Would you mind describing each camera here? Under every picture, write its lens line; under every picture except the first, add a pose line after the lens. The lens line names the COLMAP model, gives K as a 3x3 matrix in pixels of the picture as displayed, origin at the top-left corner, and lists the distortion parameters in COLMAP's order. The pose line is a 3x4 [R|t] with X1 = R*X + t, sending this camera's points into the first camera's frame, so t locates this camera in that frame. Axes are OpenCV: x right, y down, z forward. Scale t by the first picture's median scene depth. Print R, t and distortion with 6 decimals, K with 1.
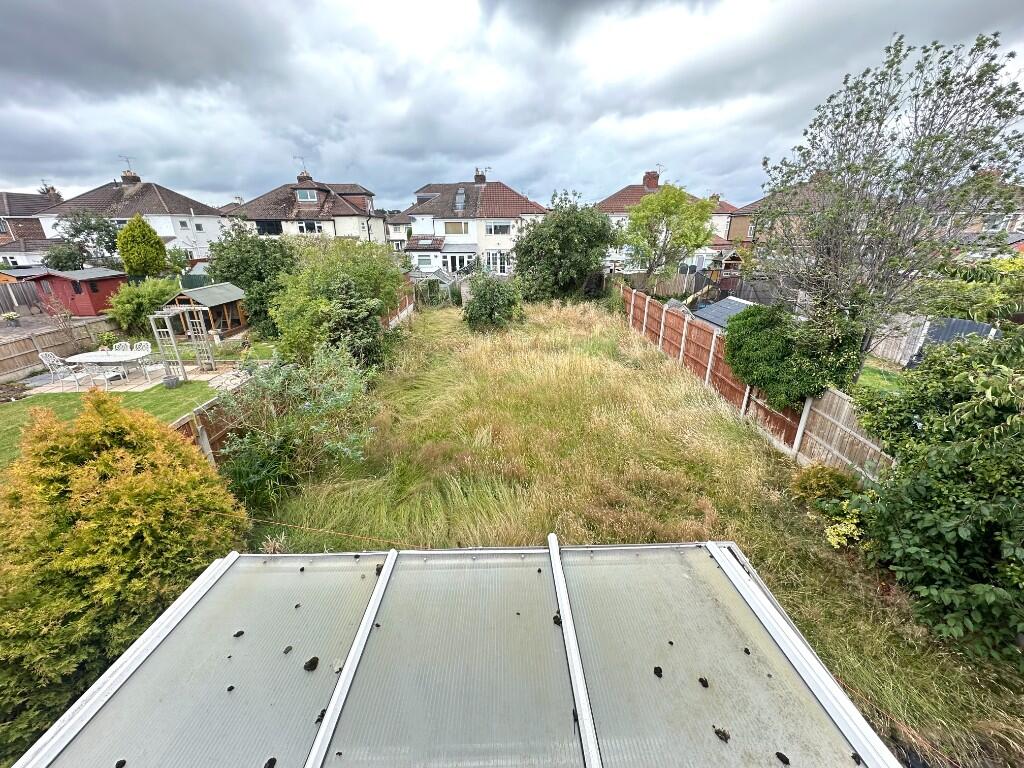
lens RADIAL K [[409.1, 0, 513.1], [0, 409.1, 382.8], [0, 0, 1]] dist [-0.003637, -0.000381]
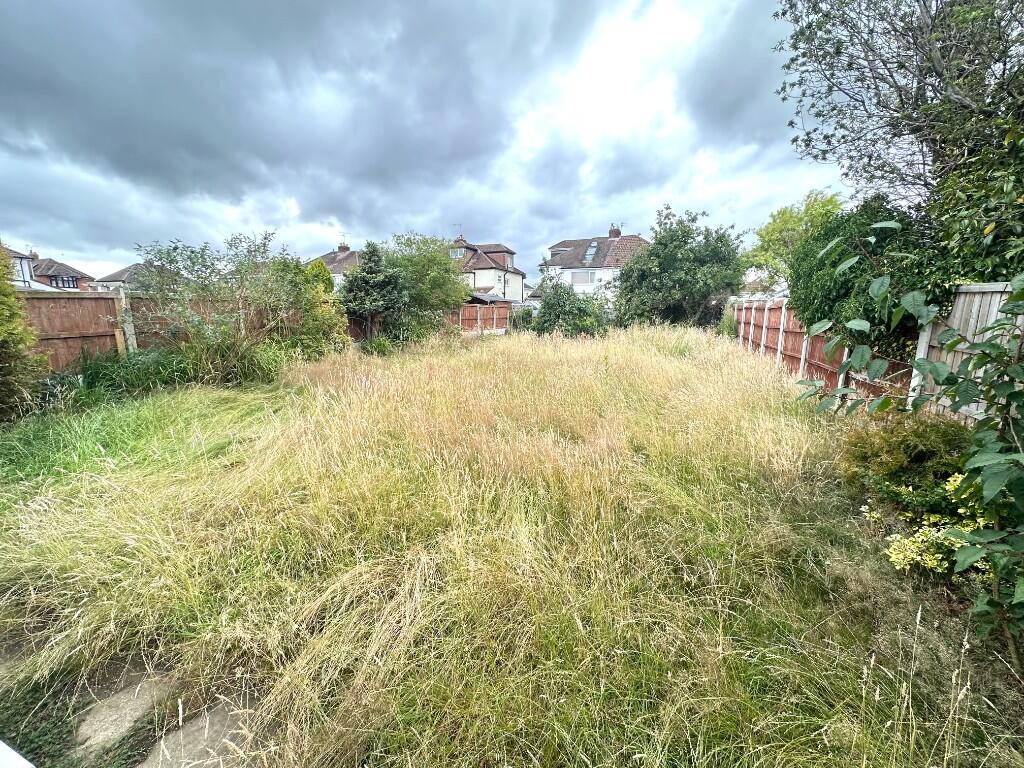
lens RADIAL K [[409.1, 0, 514.6], [0, 409.1, 383.3], [0, 0, 1]] dist [-0.003637, -0.000381]
pose [[0.925789, 0.077110, -0.370092, 0.107093], [-0.145214, 0.976407, -0.159817, 0.063239], [0.349037, 0.201700, 0.915145, 0.090521]]
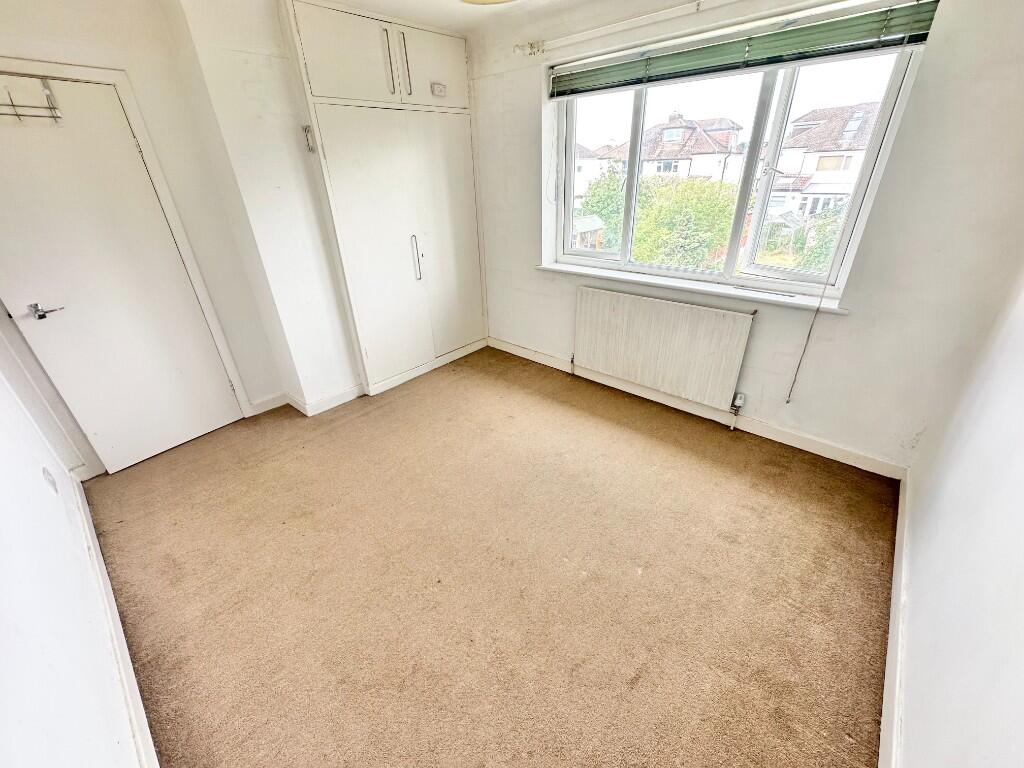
lens RADIAL K [[409.1, 0, 513.4], [0, 409.1, 384.0], [0, 0, 1]] dist [-0.003637, -0.000381]
pose [[0.731230, 0.297927, -0.613630, 0.033275], [-0.216415, 0.954429, 0.205499, 0.029376], [0.646890, -0.017469, 0.762383, -0.085216]]
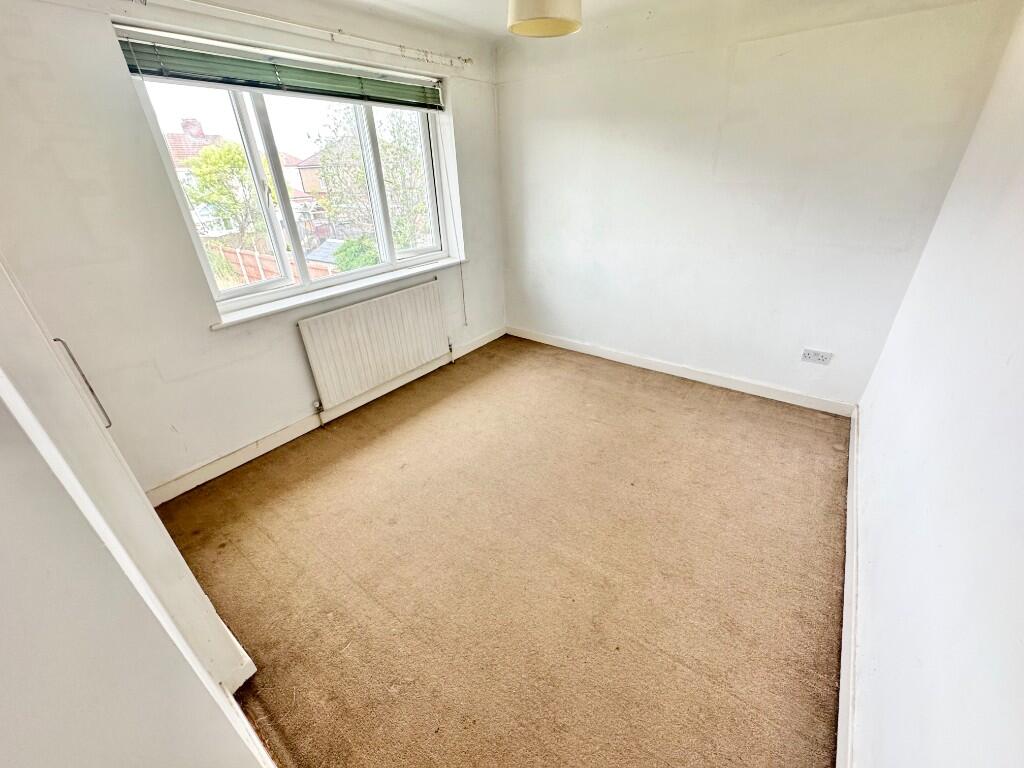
lens RADIAL K [[409.1, 0, 517.9], [0, 409.1, 381.6], [0, 0, 1]] dist [-0.003637, -0.000381]
pose [[0.614800, -0.380043, 0.691078, -0.051463], [0.310750, 0.922087, 0.230631, 0.029571], [-0.724883, 0.072961, 0.684997, -0.085547]]
